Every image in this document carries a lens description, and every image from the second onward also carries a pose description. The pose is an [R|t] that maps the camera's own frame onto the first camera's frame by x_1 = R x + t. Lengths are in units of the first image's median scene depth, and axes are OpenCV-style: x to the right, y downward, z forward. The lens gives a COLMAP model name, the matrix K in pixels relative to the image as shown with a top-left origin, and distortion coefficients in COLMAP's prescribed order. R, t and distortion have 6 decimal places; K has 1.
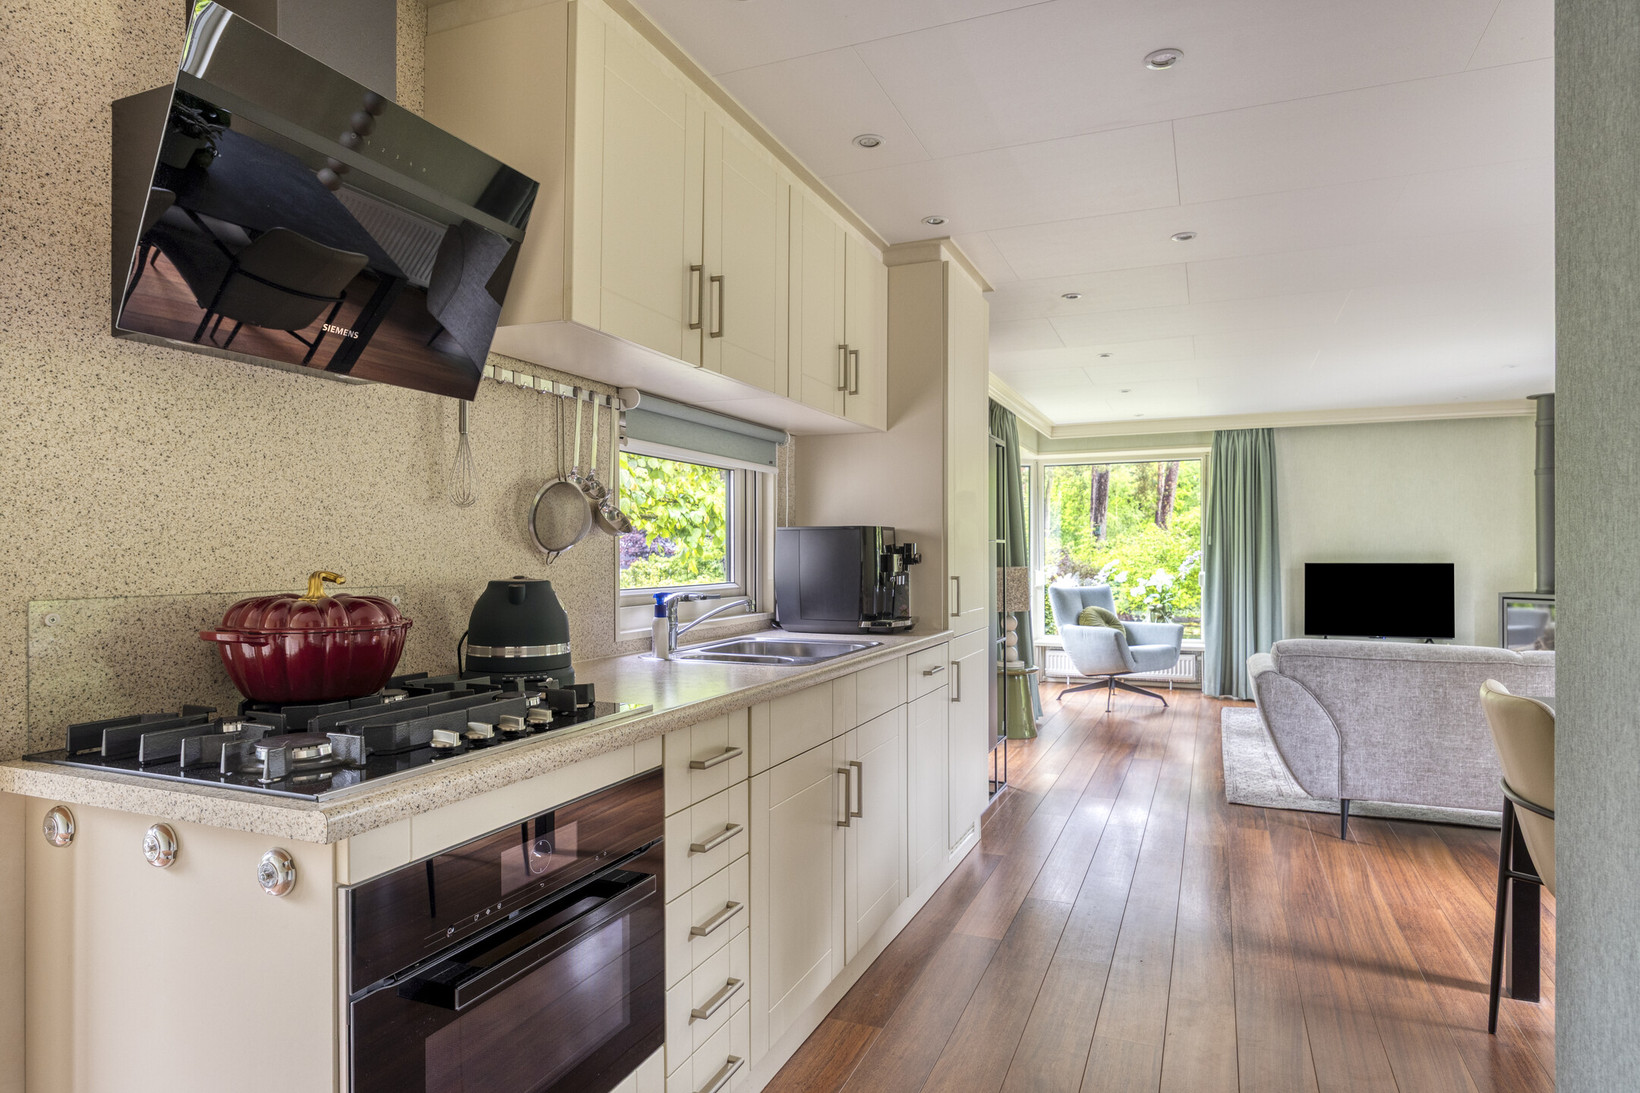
lens RADIAL K [[930.9, 0, 810.8], [0, 930.9, 547.4], [0, 0, 1]] dist [-0.001906, -0.000044]
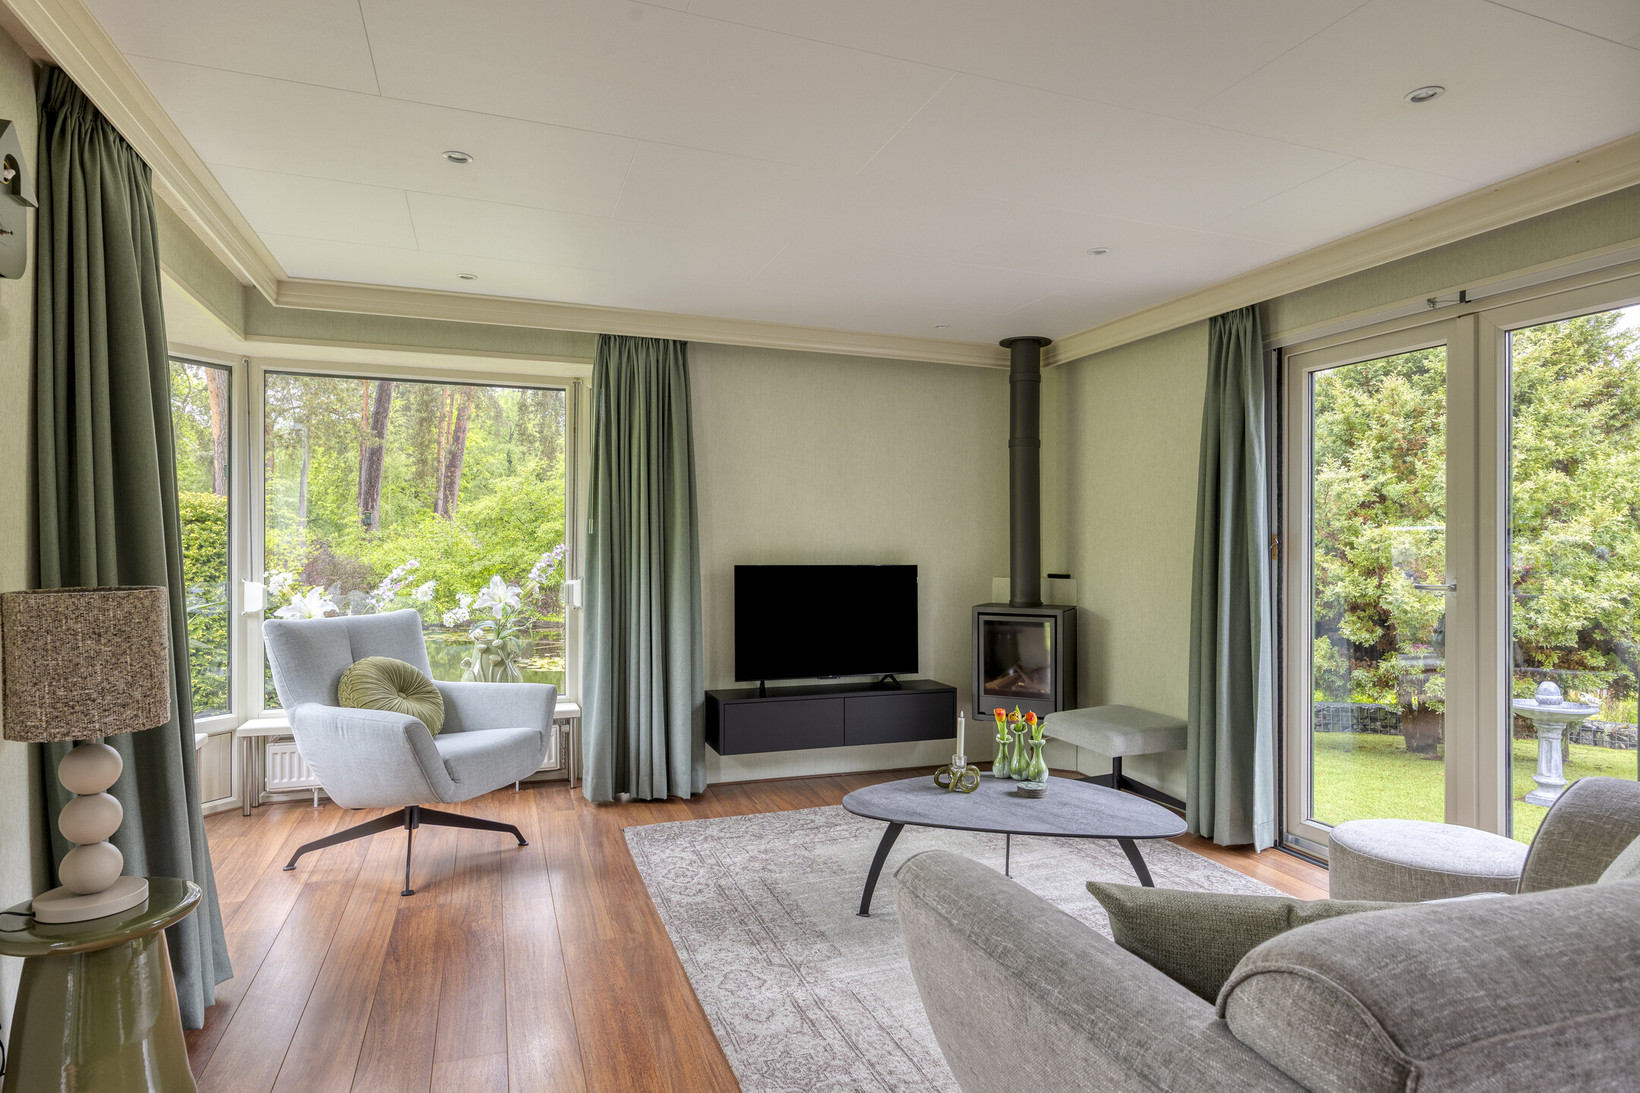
lens RADIAL K [[930.9, 0, 841.1], [0, 930.9, 567.8], [0, 0, 1]] dist [-0.001906, -0.000044]
pose [[0.717135, -0.006754, 0.696902, 0.147417], [-0.012980, 0.999650, 0.023046, 0.002846], [-0.696814, -0.025573, 0.716796, 0.503527]]
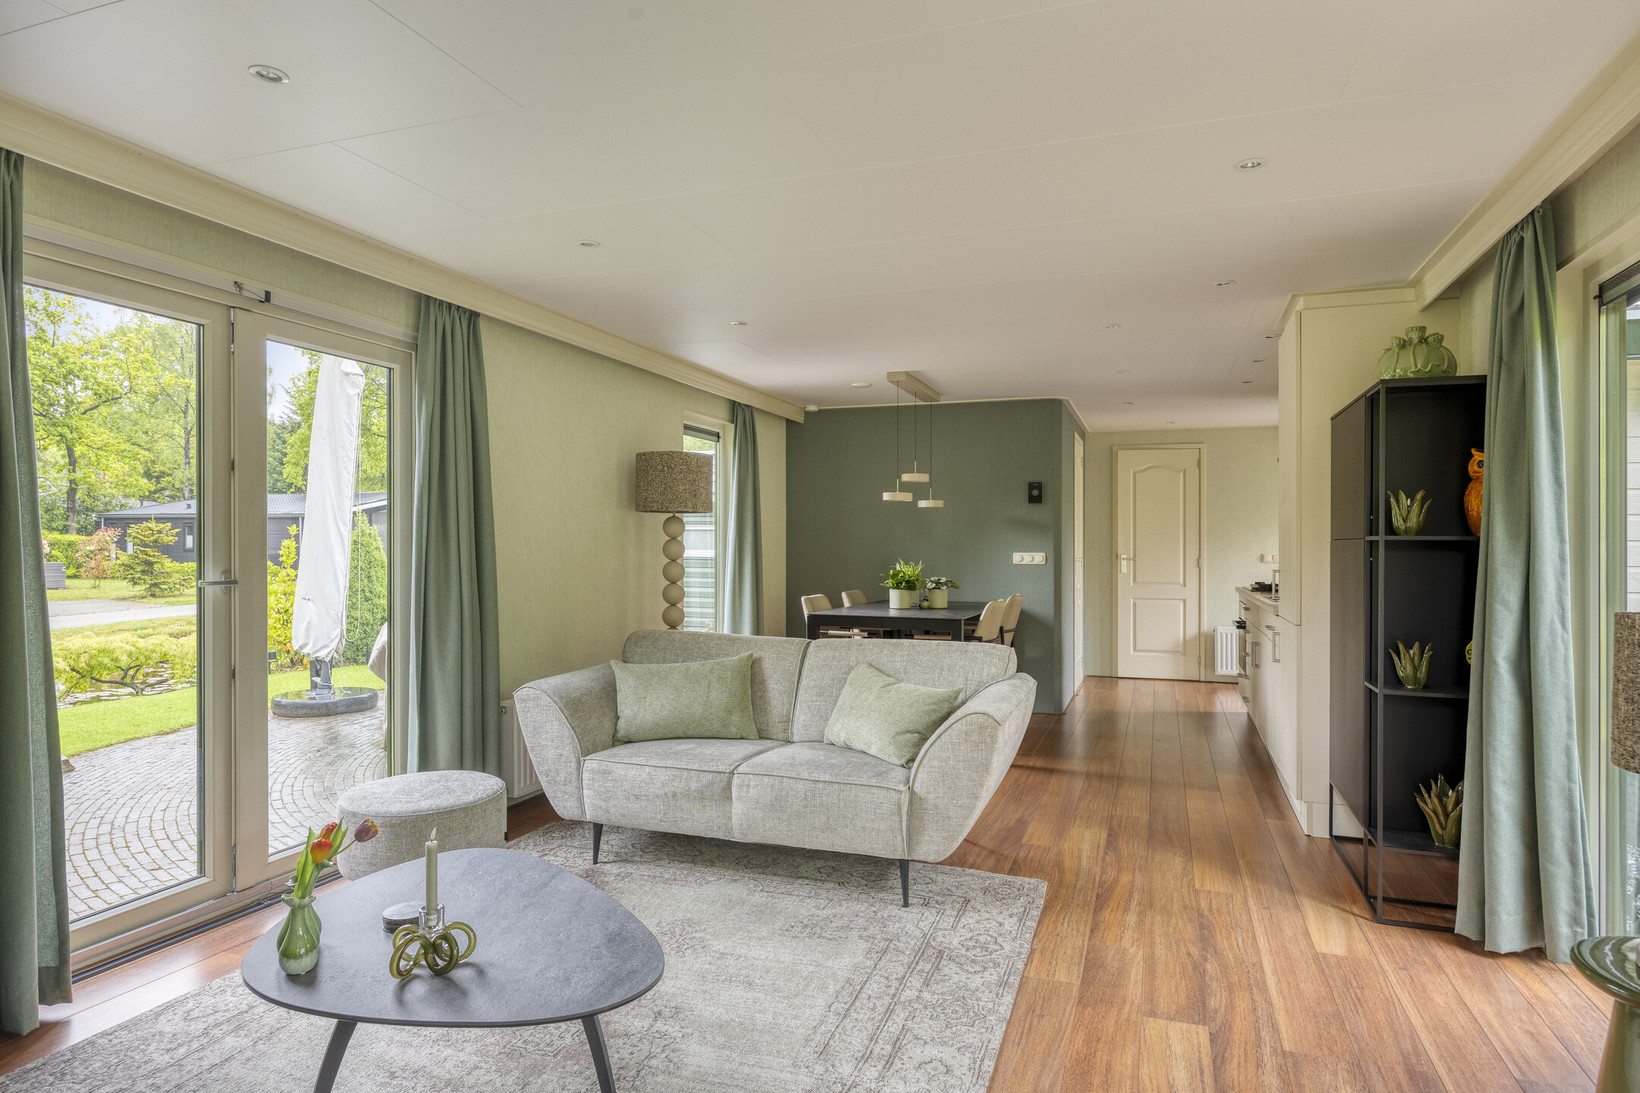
lens RADIAL K [[930.9, 0, 821.6], [0, 930.9, 539.2], [0, 0, 1]] dist [-0.001906, -0.000044]
pose [[-0.998165, -0.004650, -0.060370, 0.408376], [-0.003931, 0.999920, -0.012017, 0.003033], [0.060421, -0.011758, -0.998104, 1.049816]]
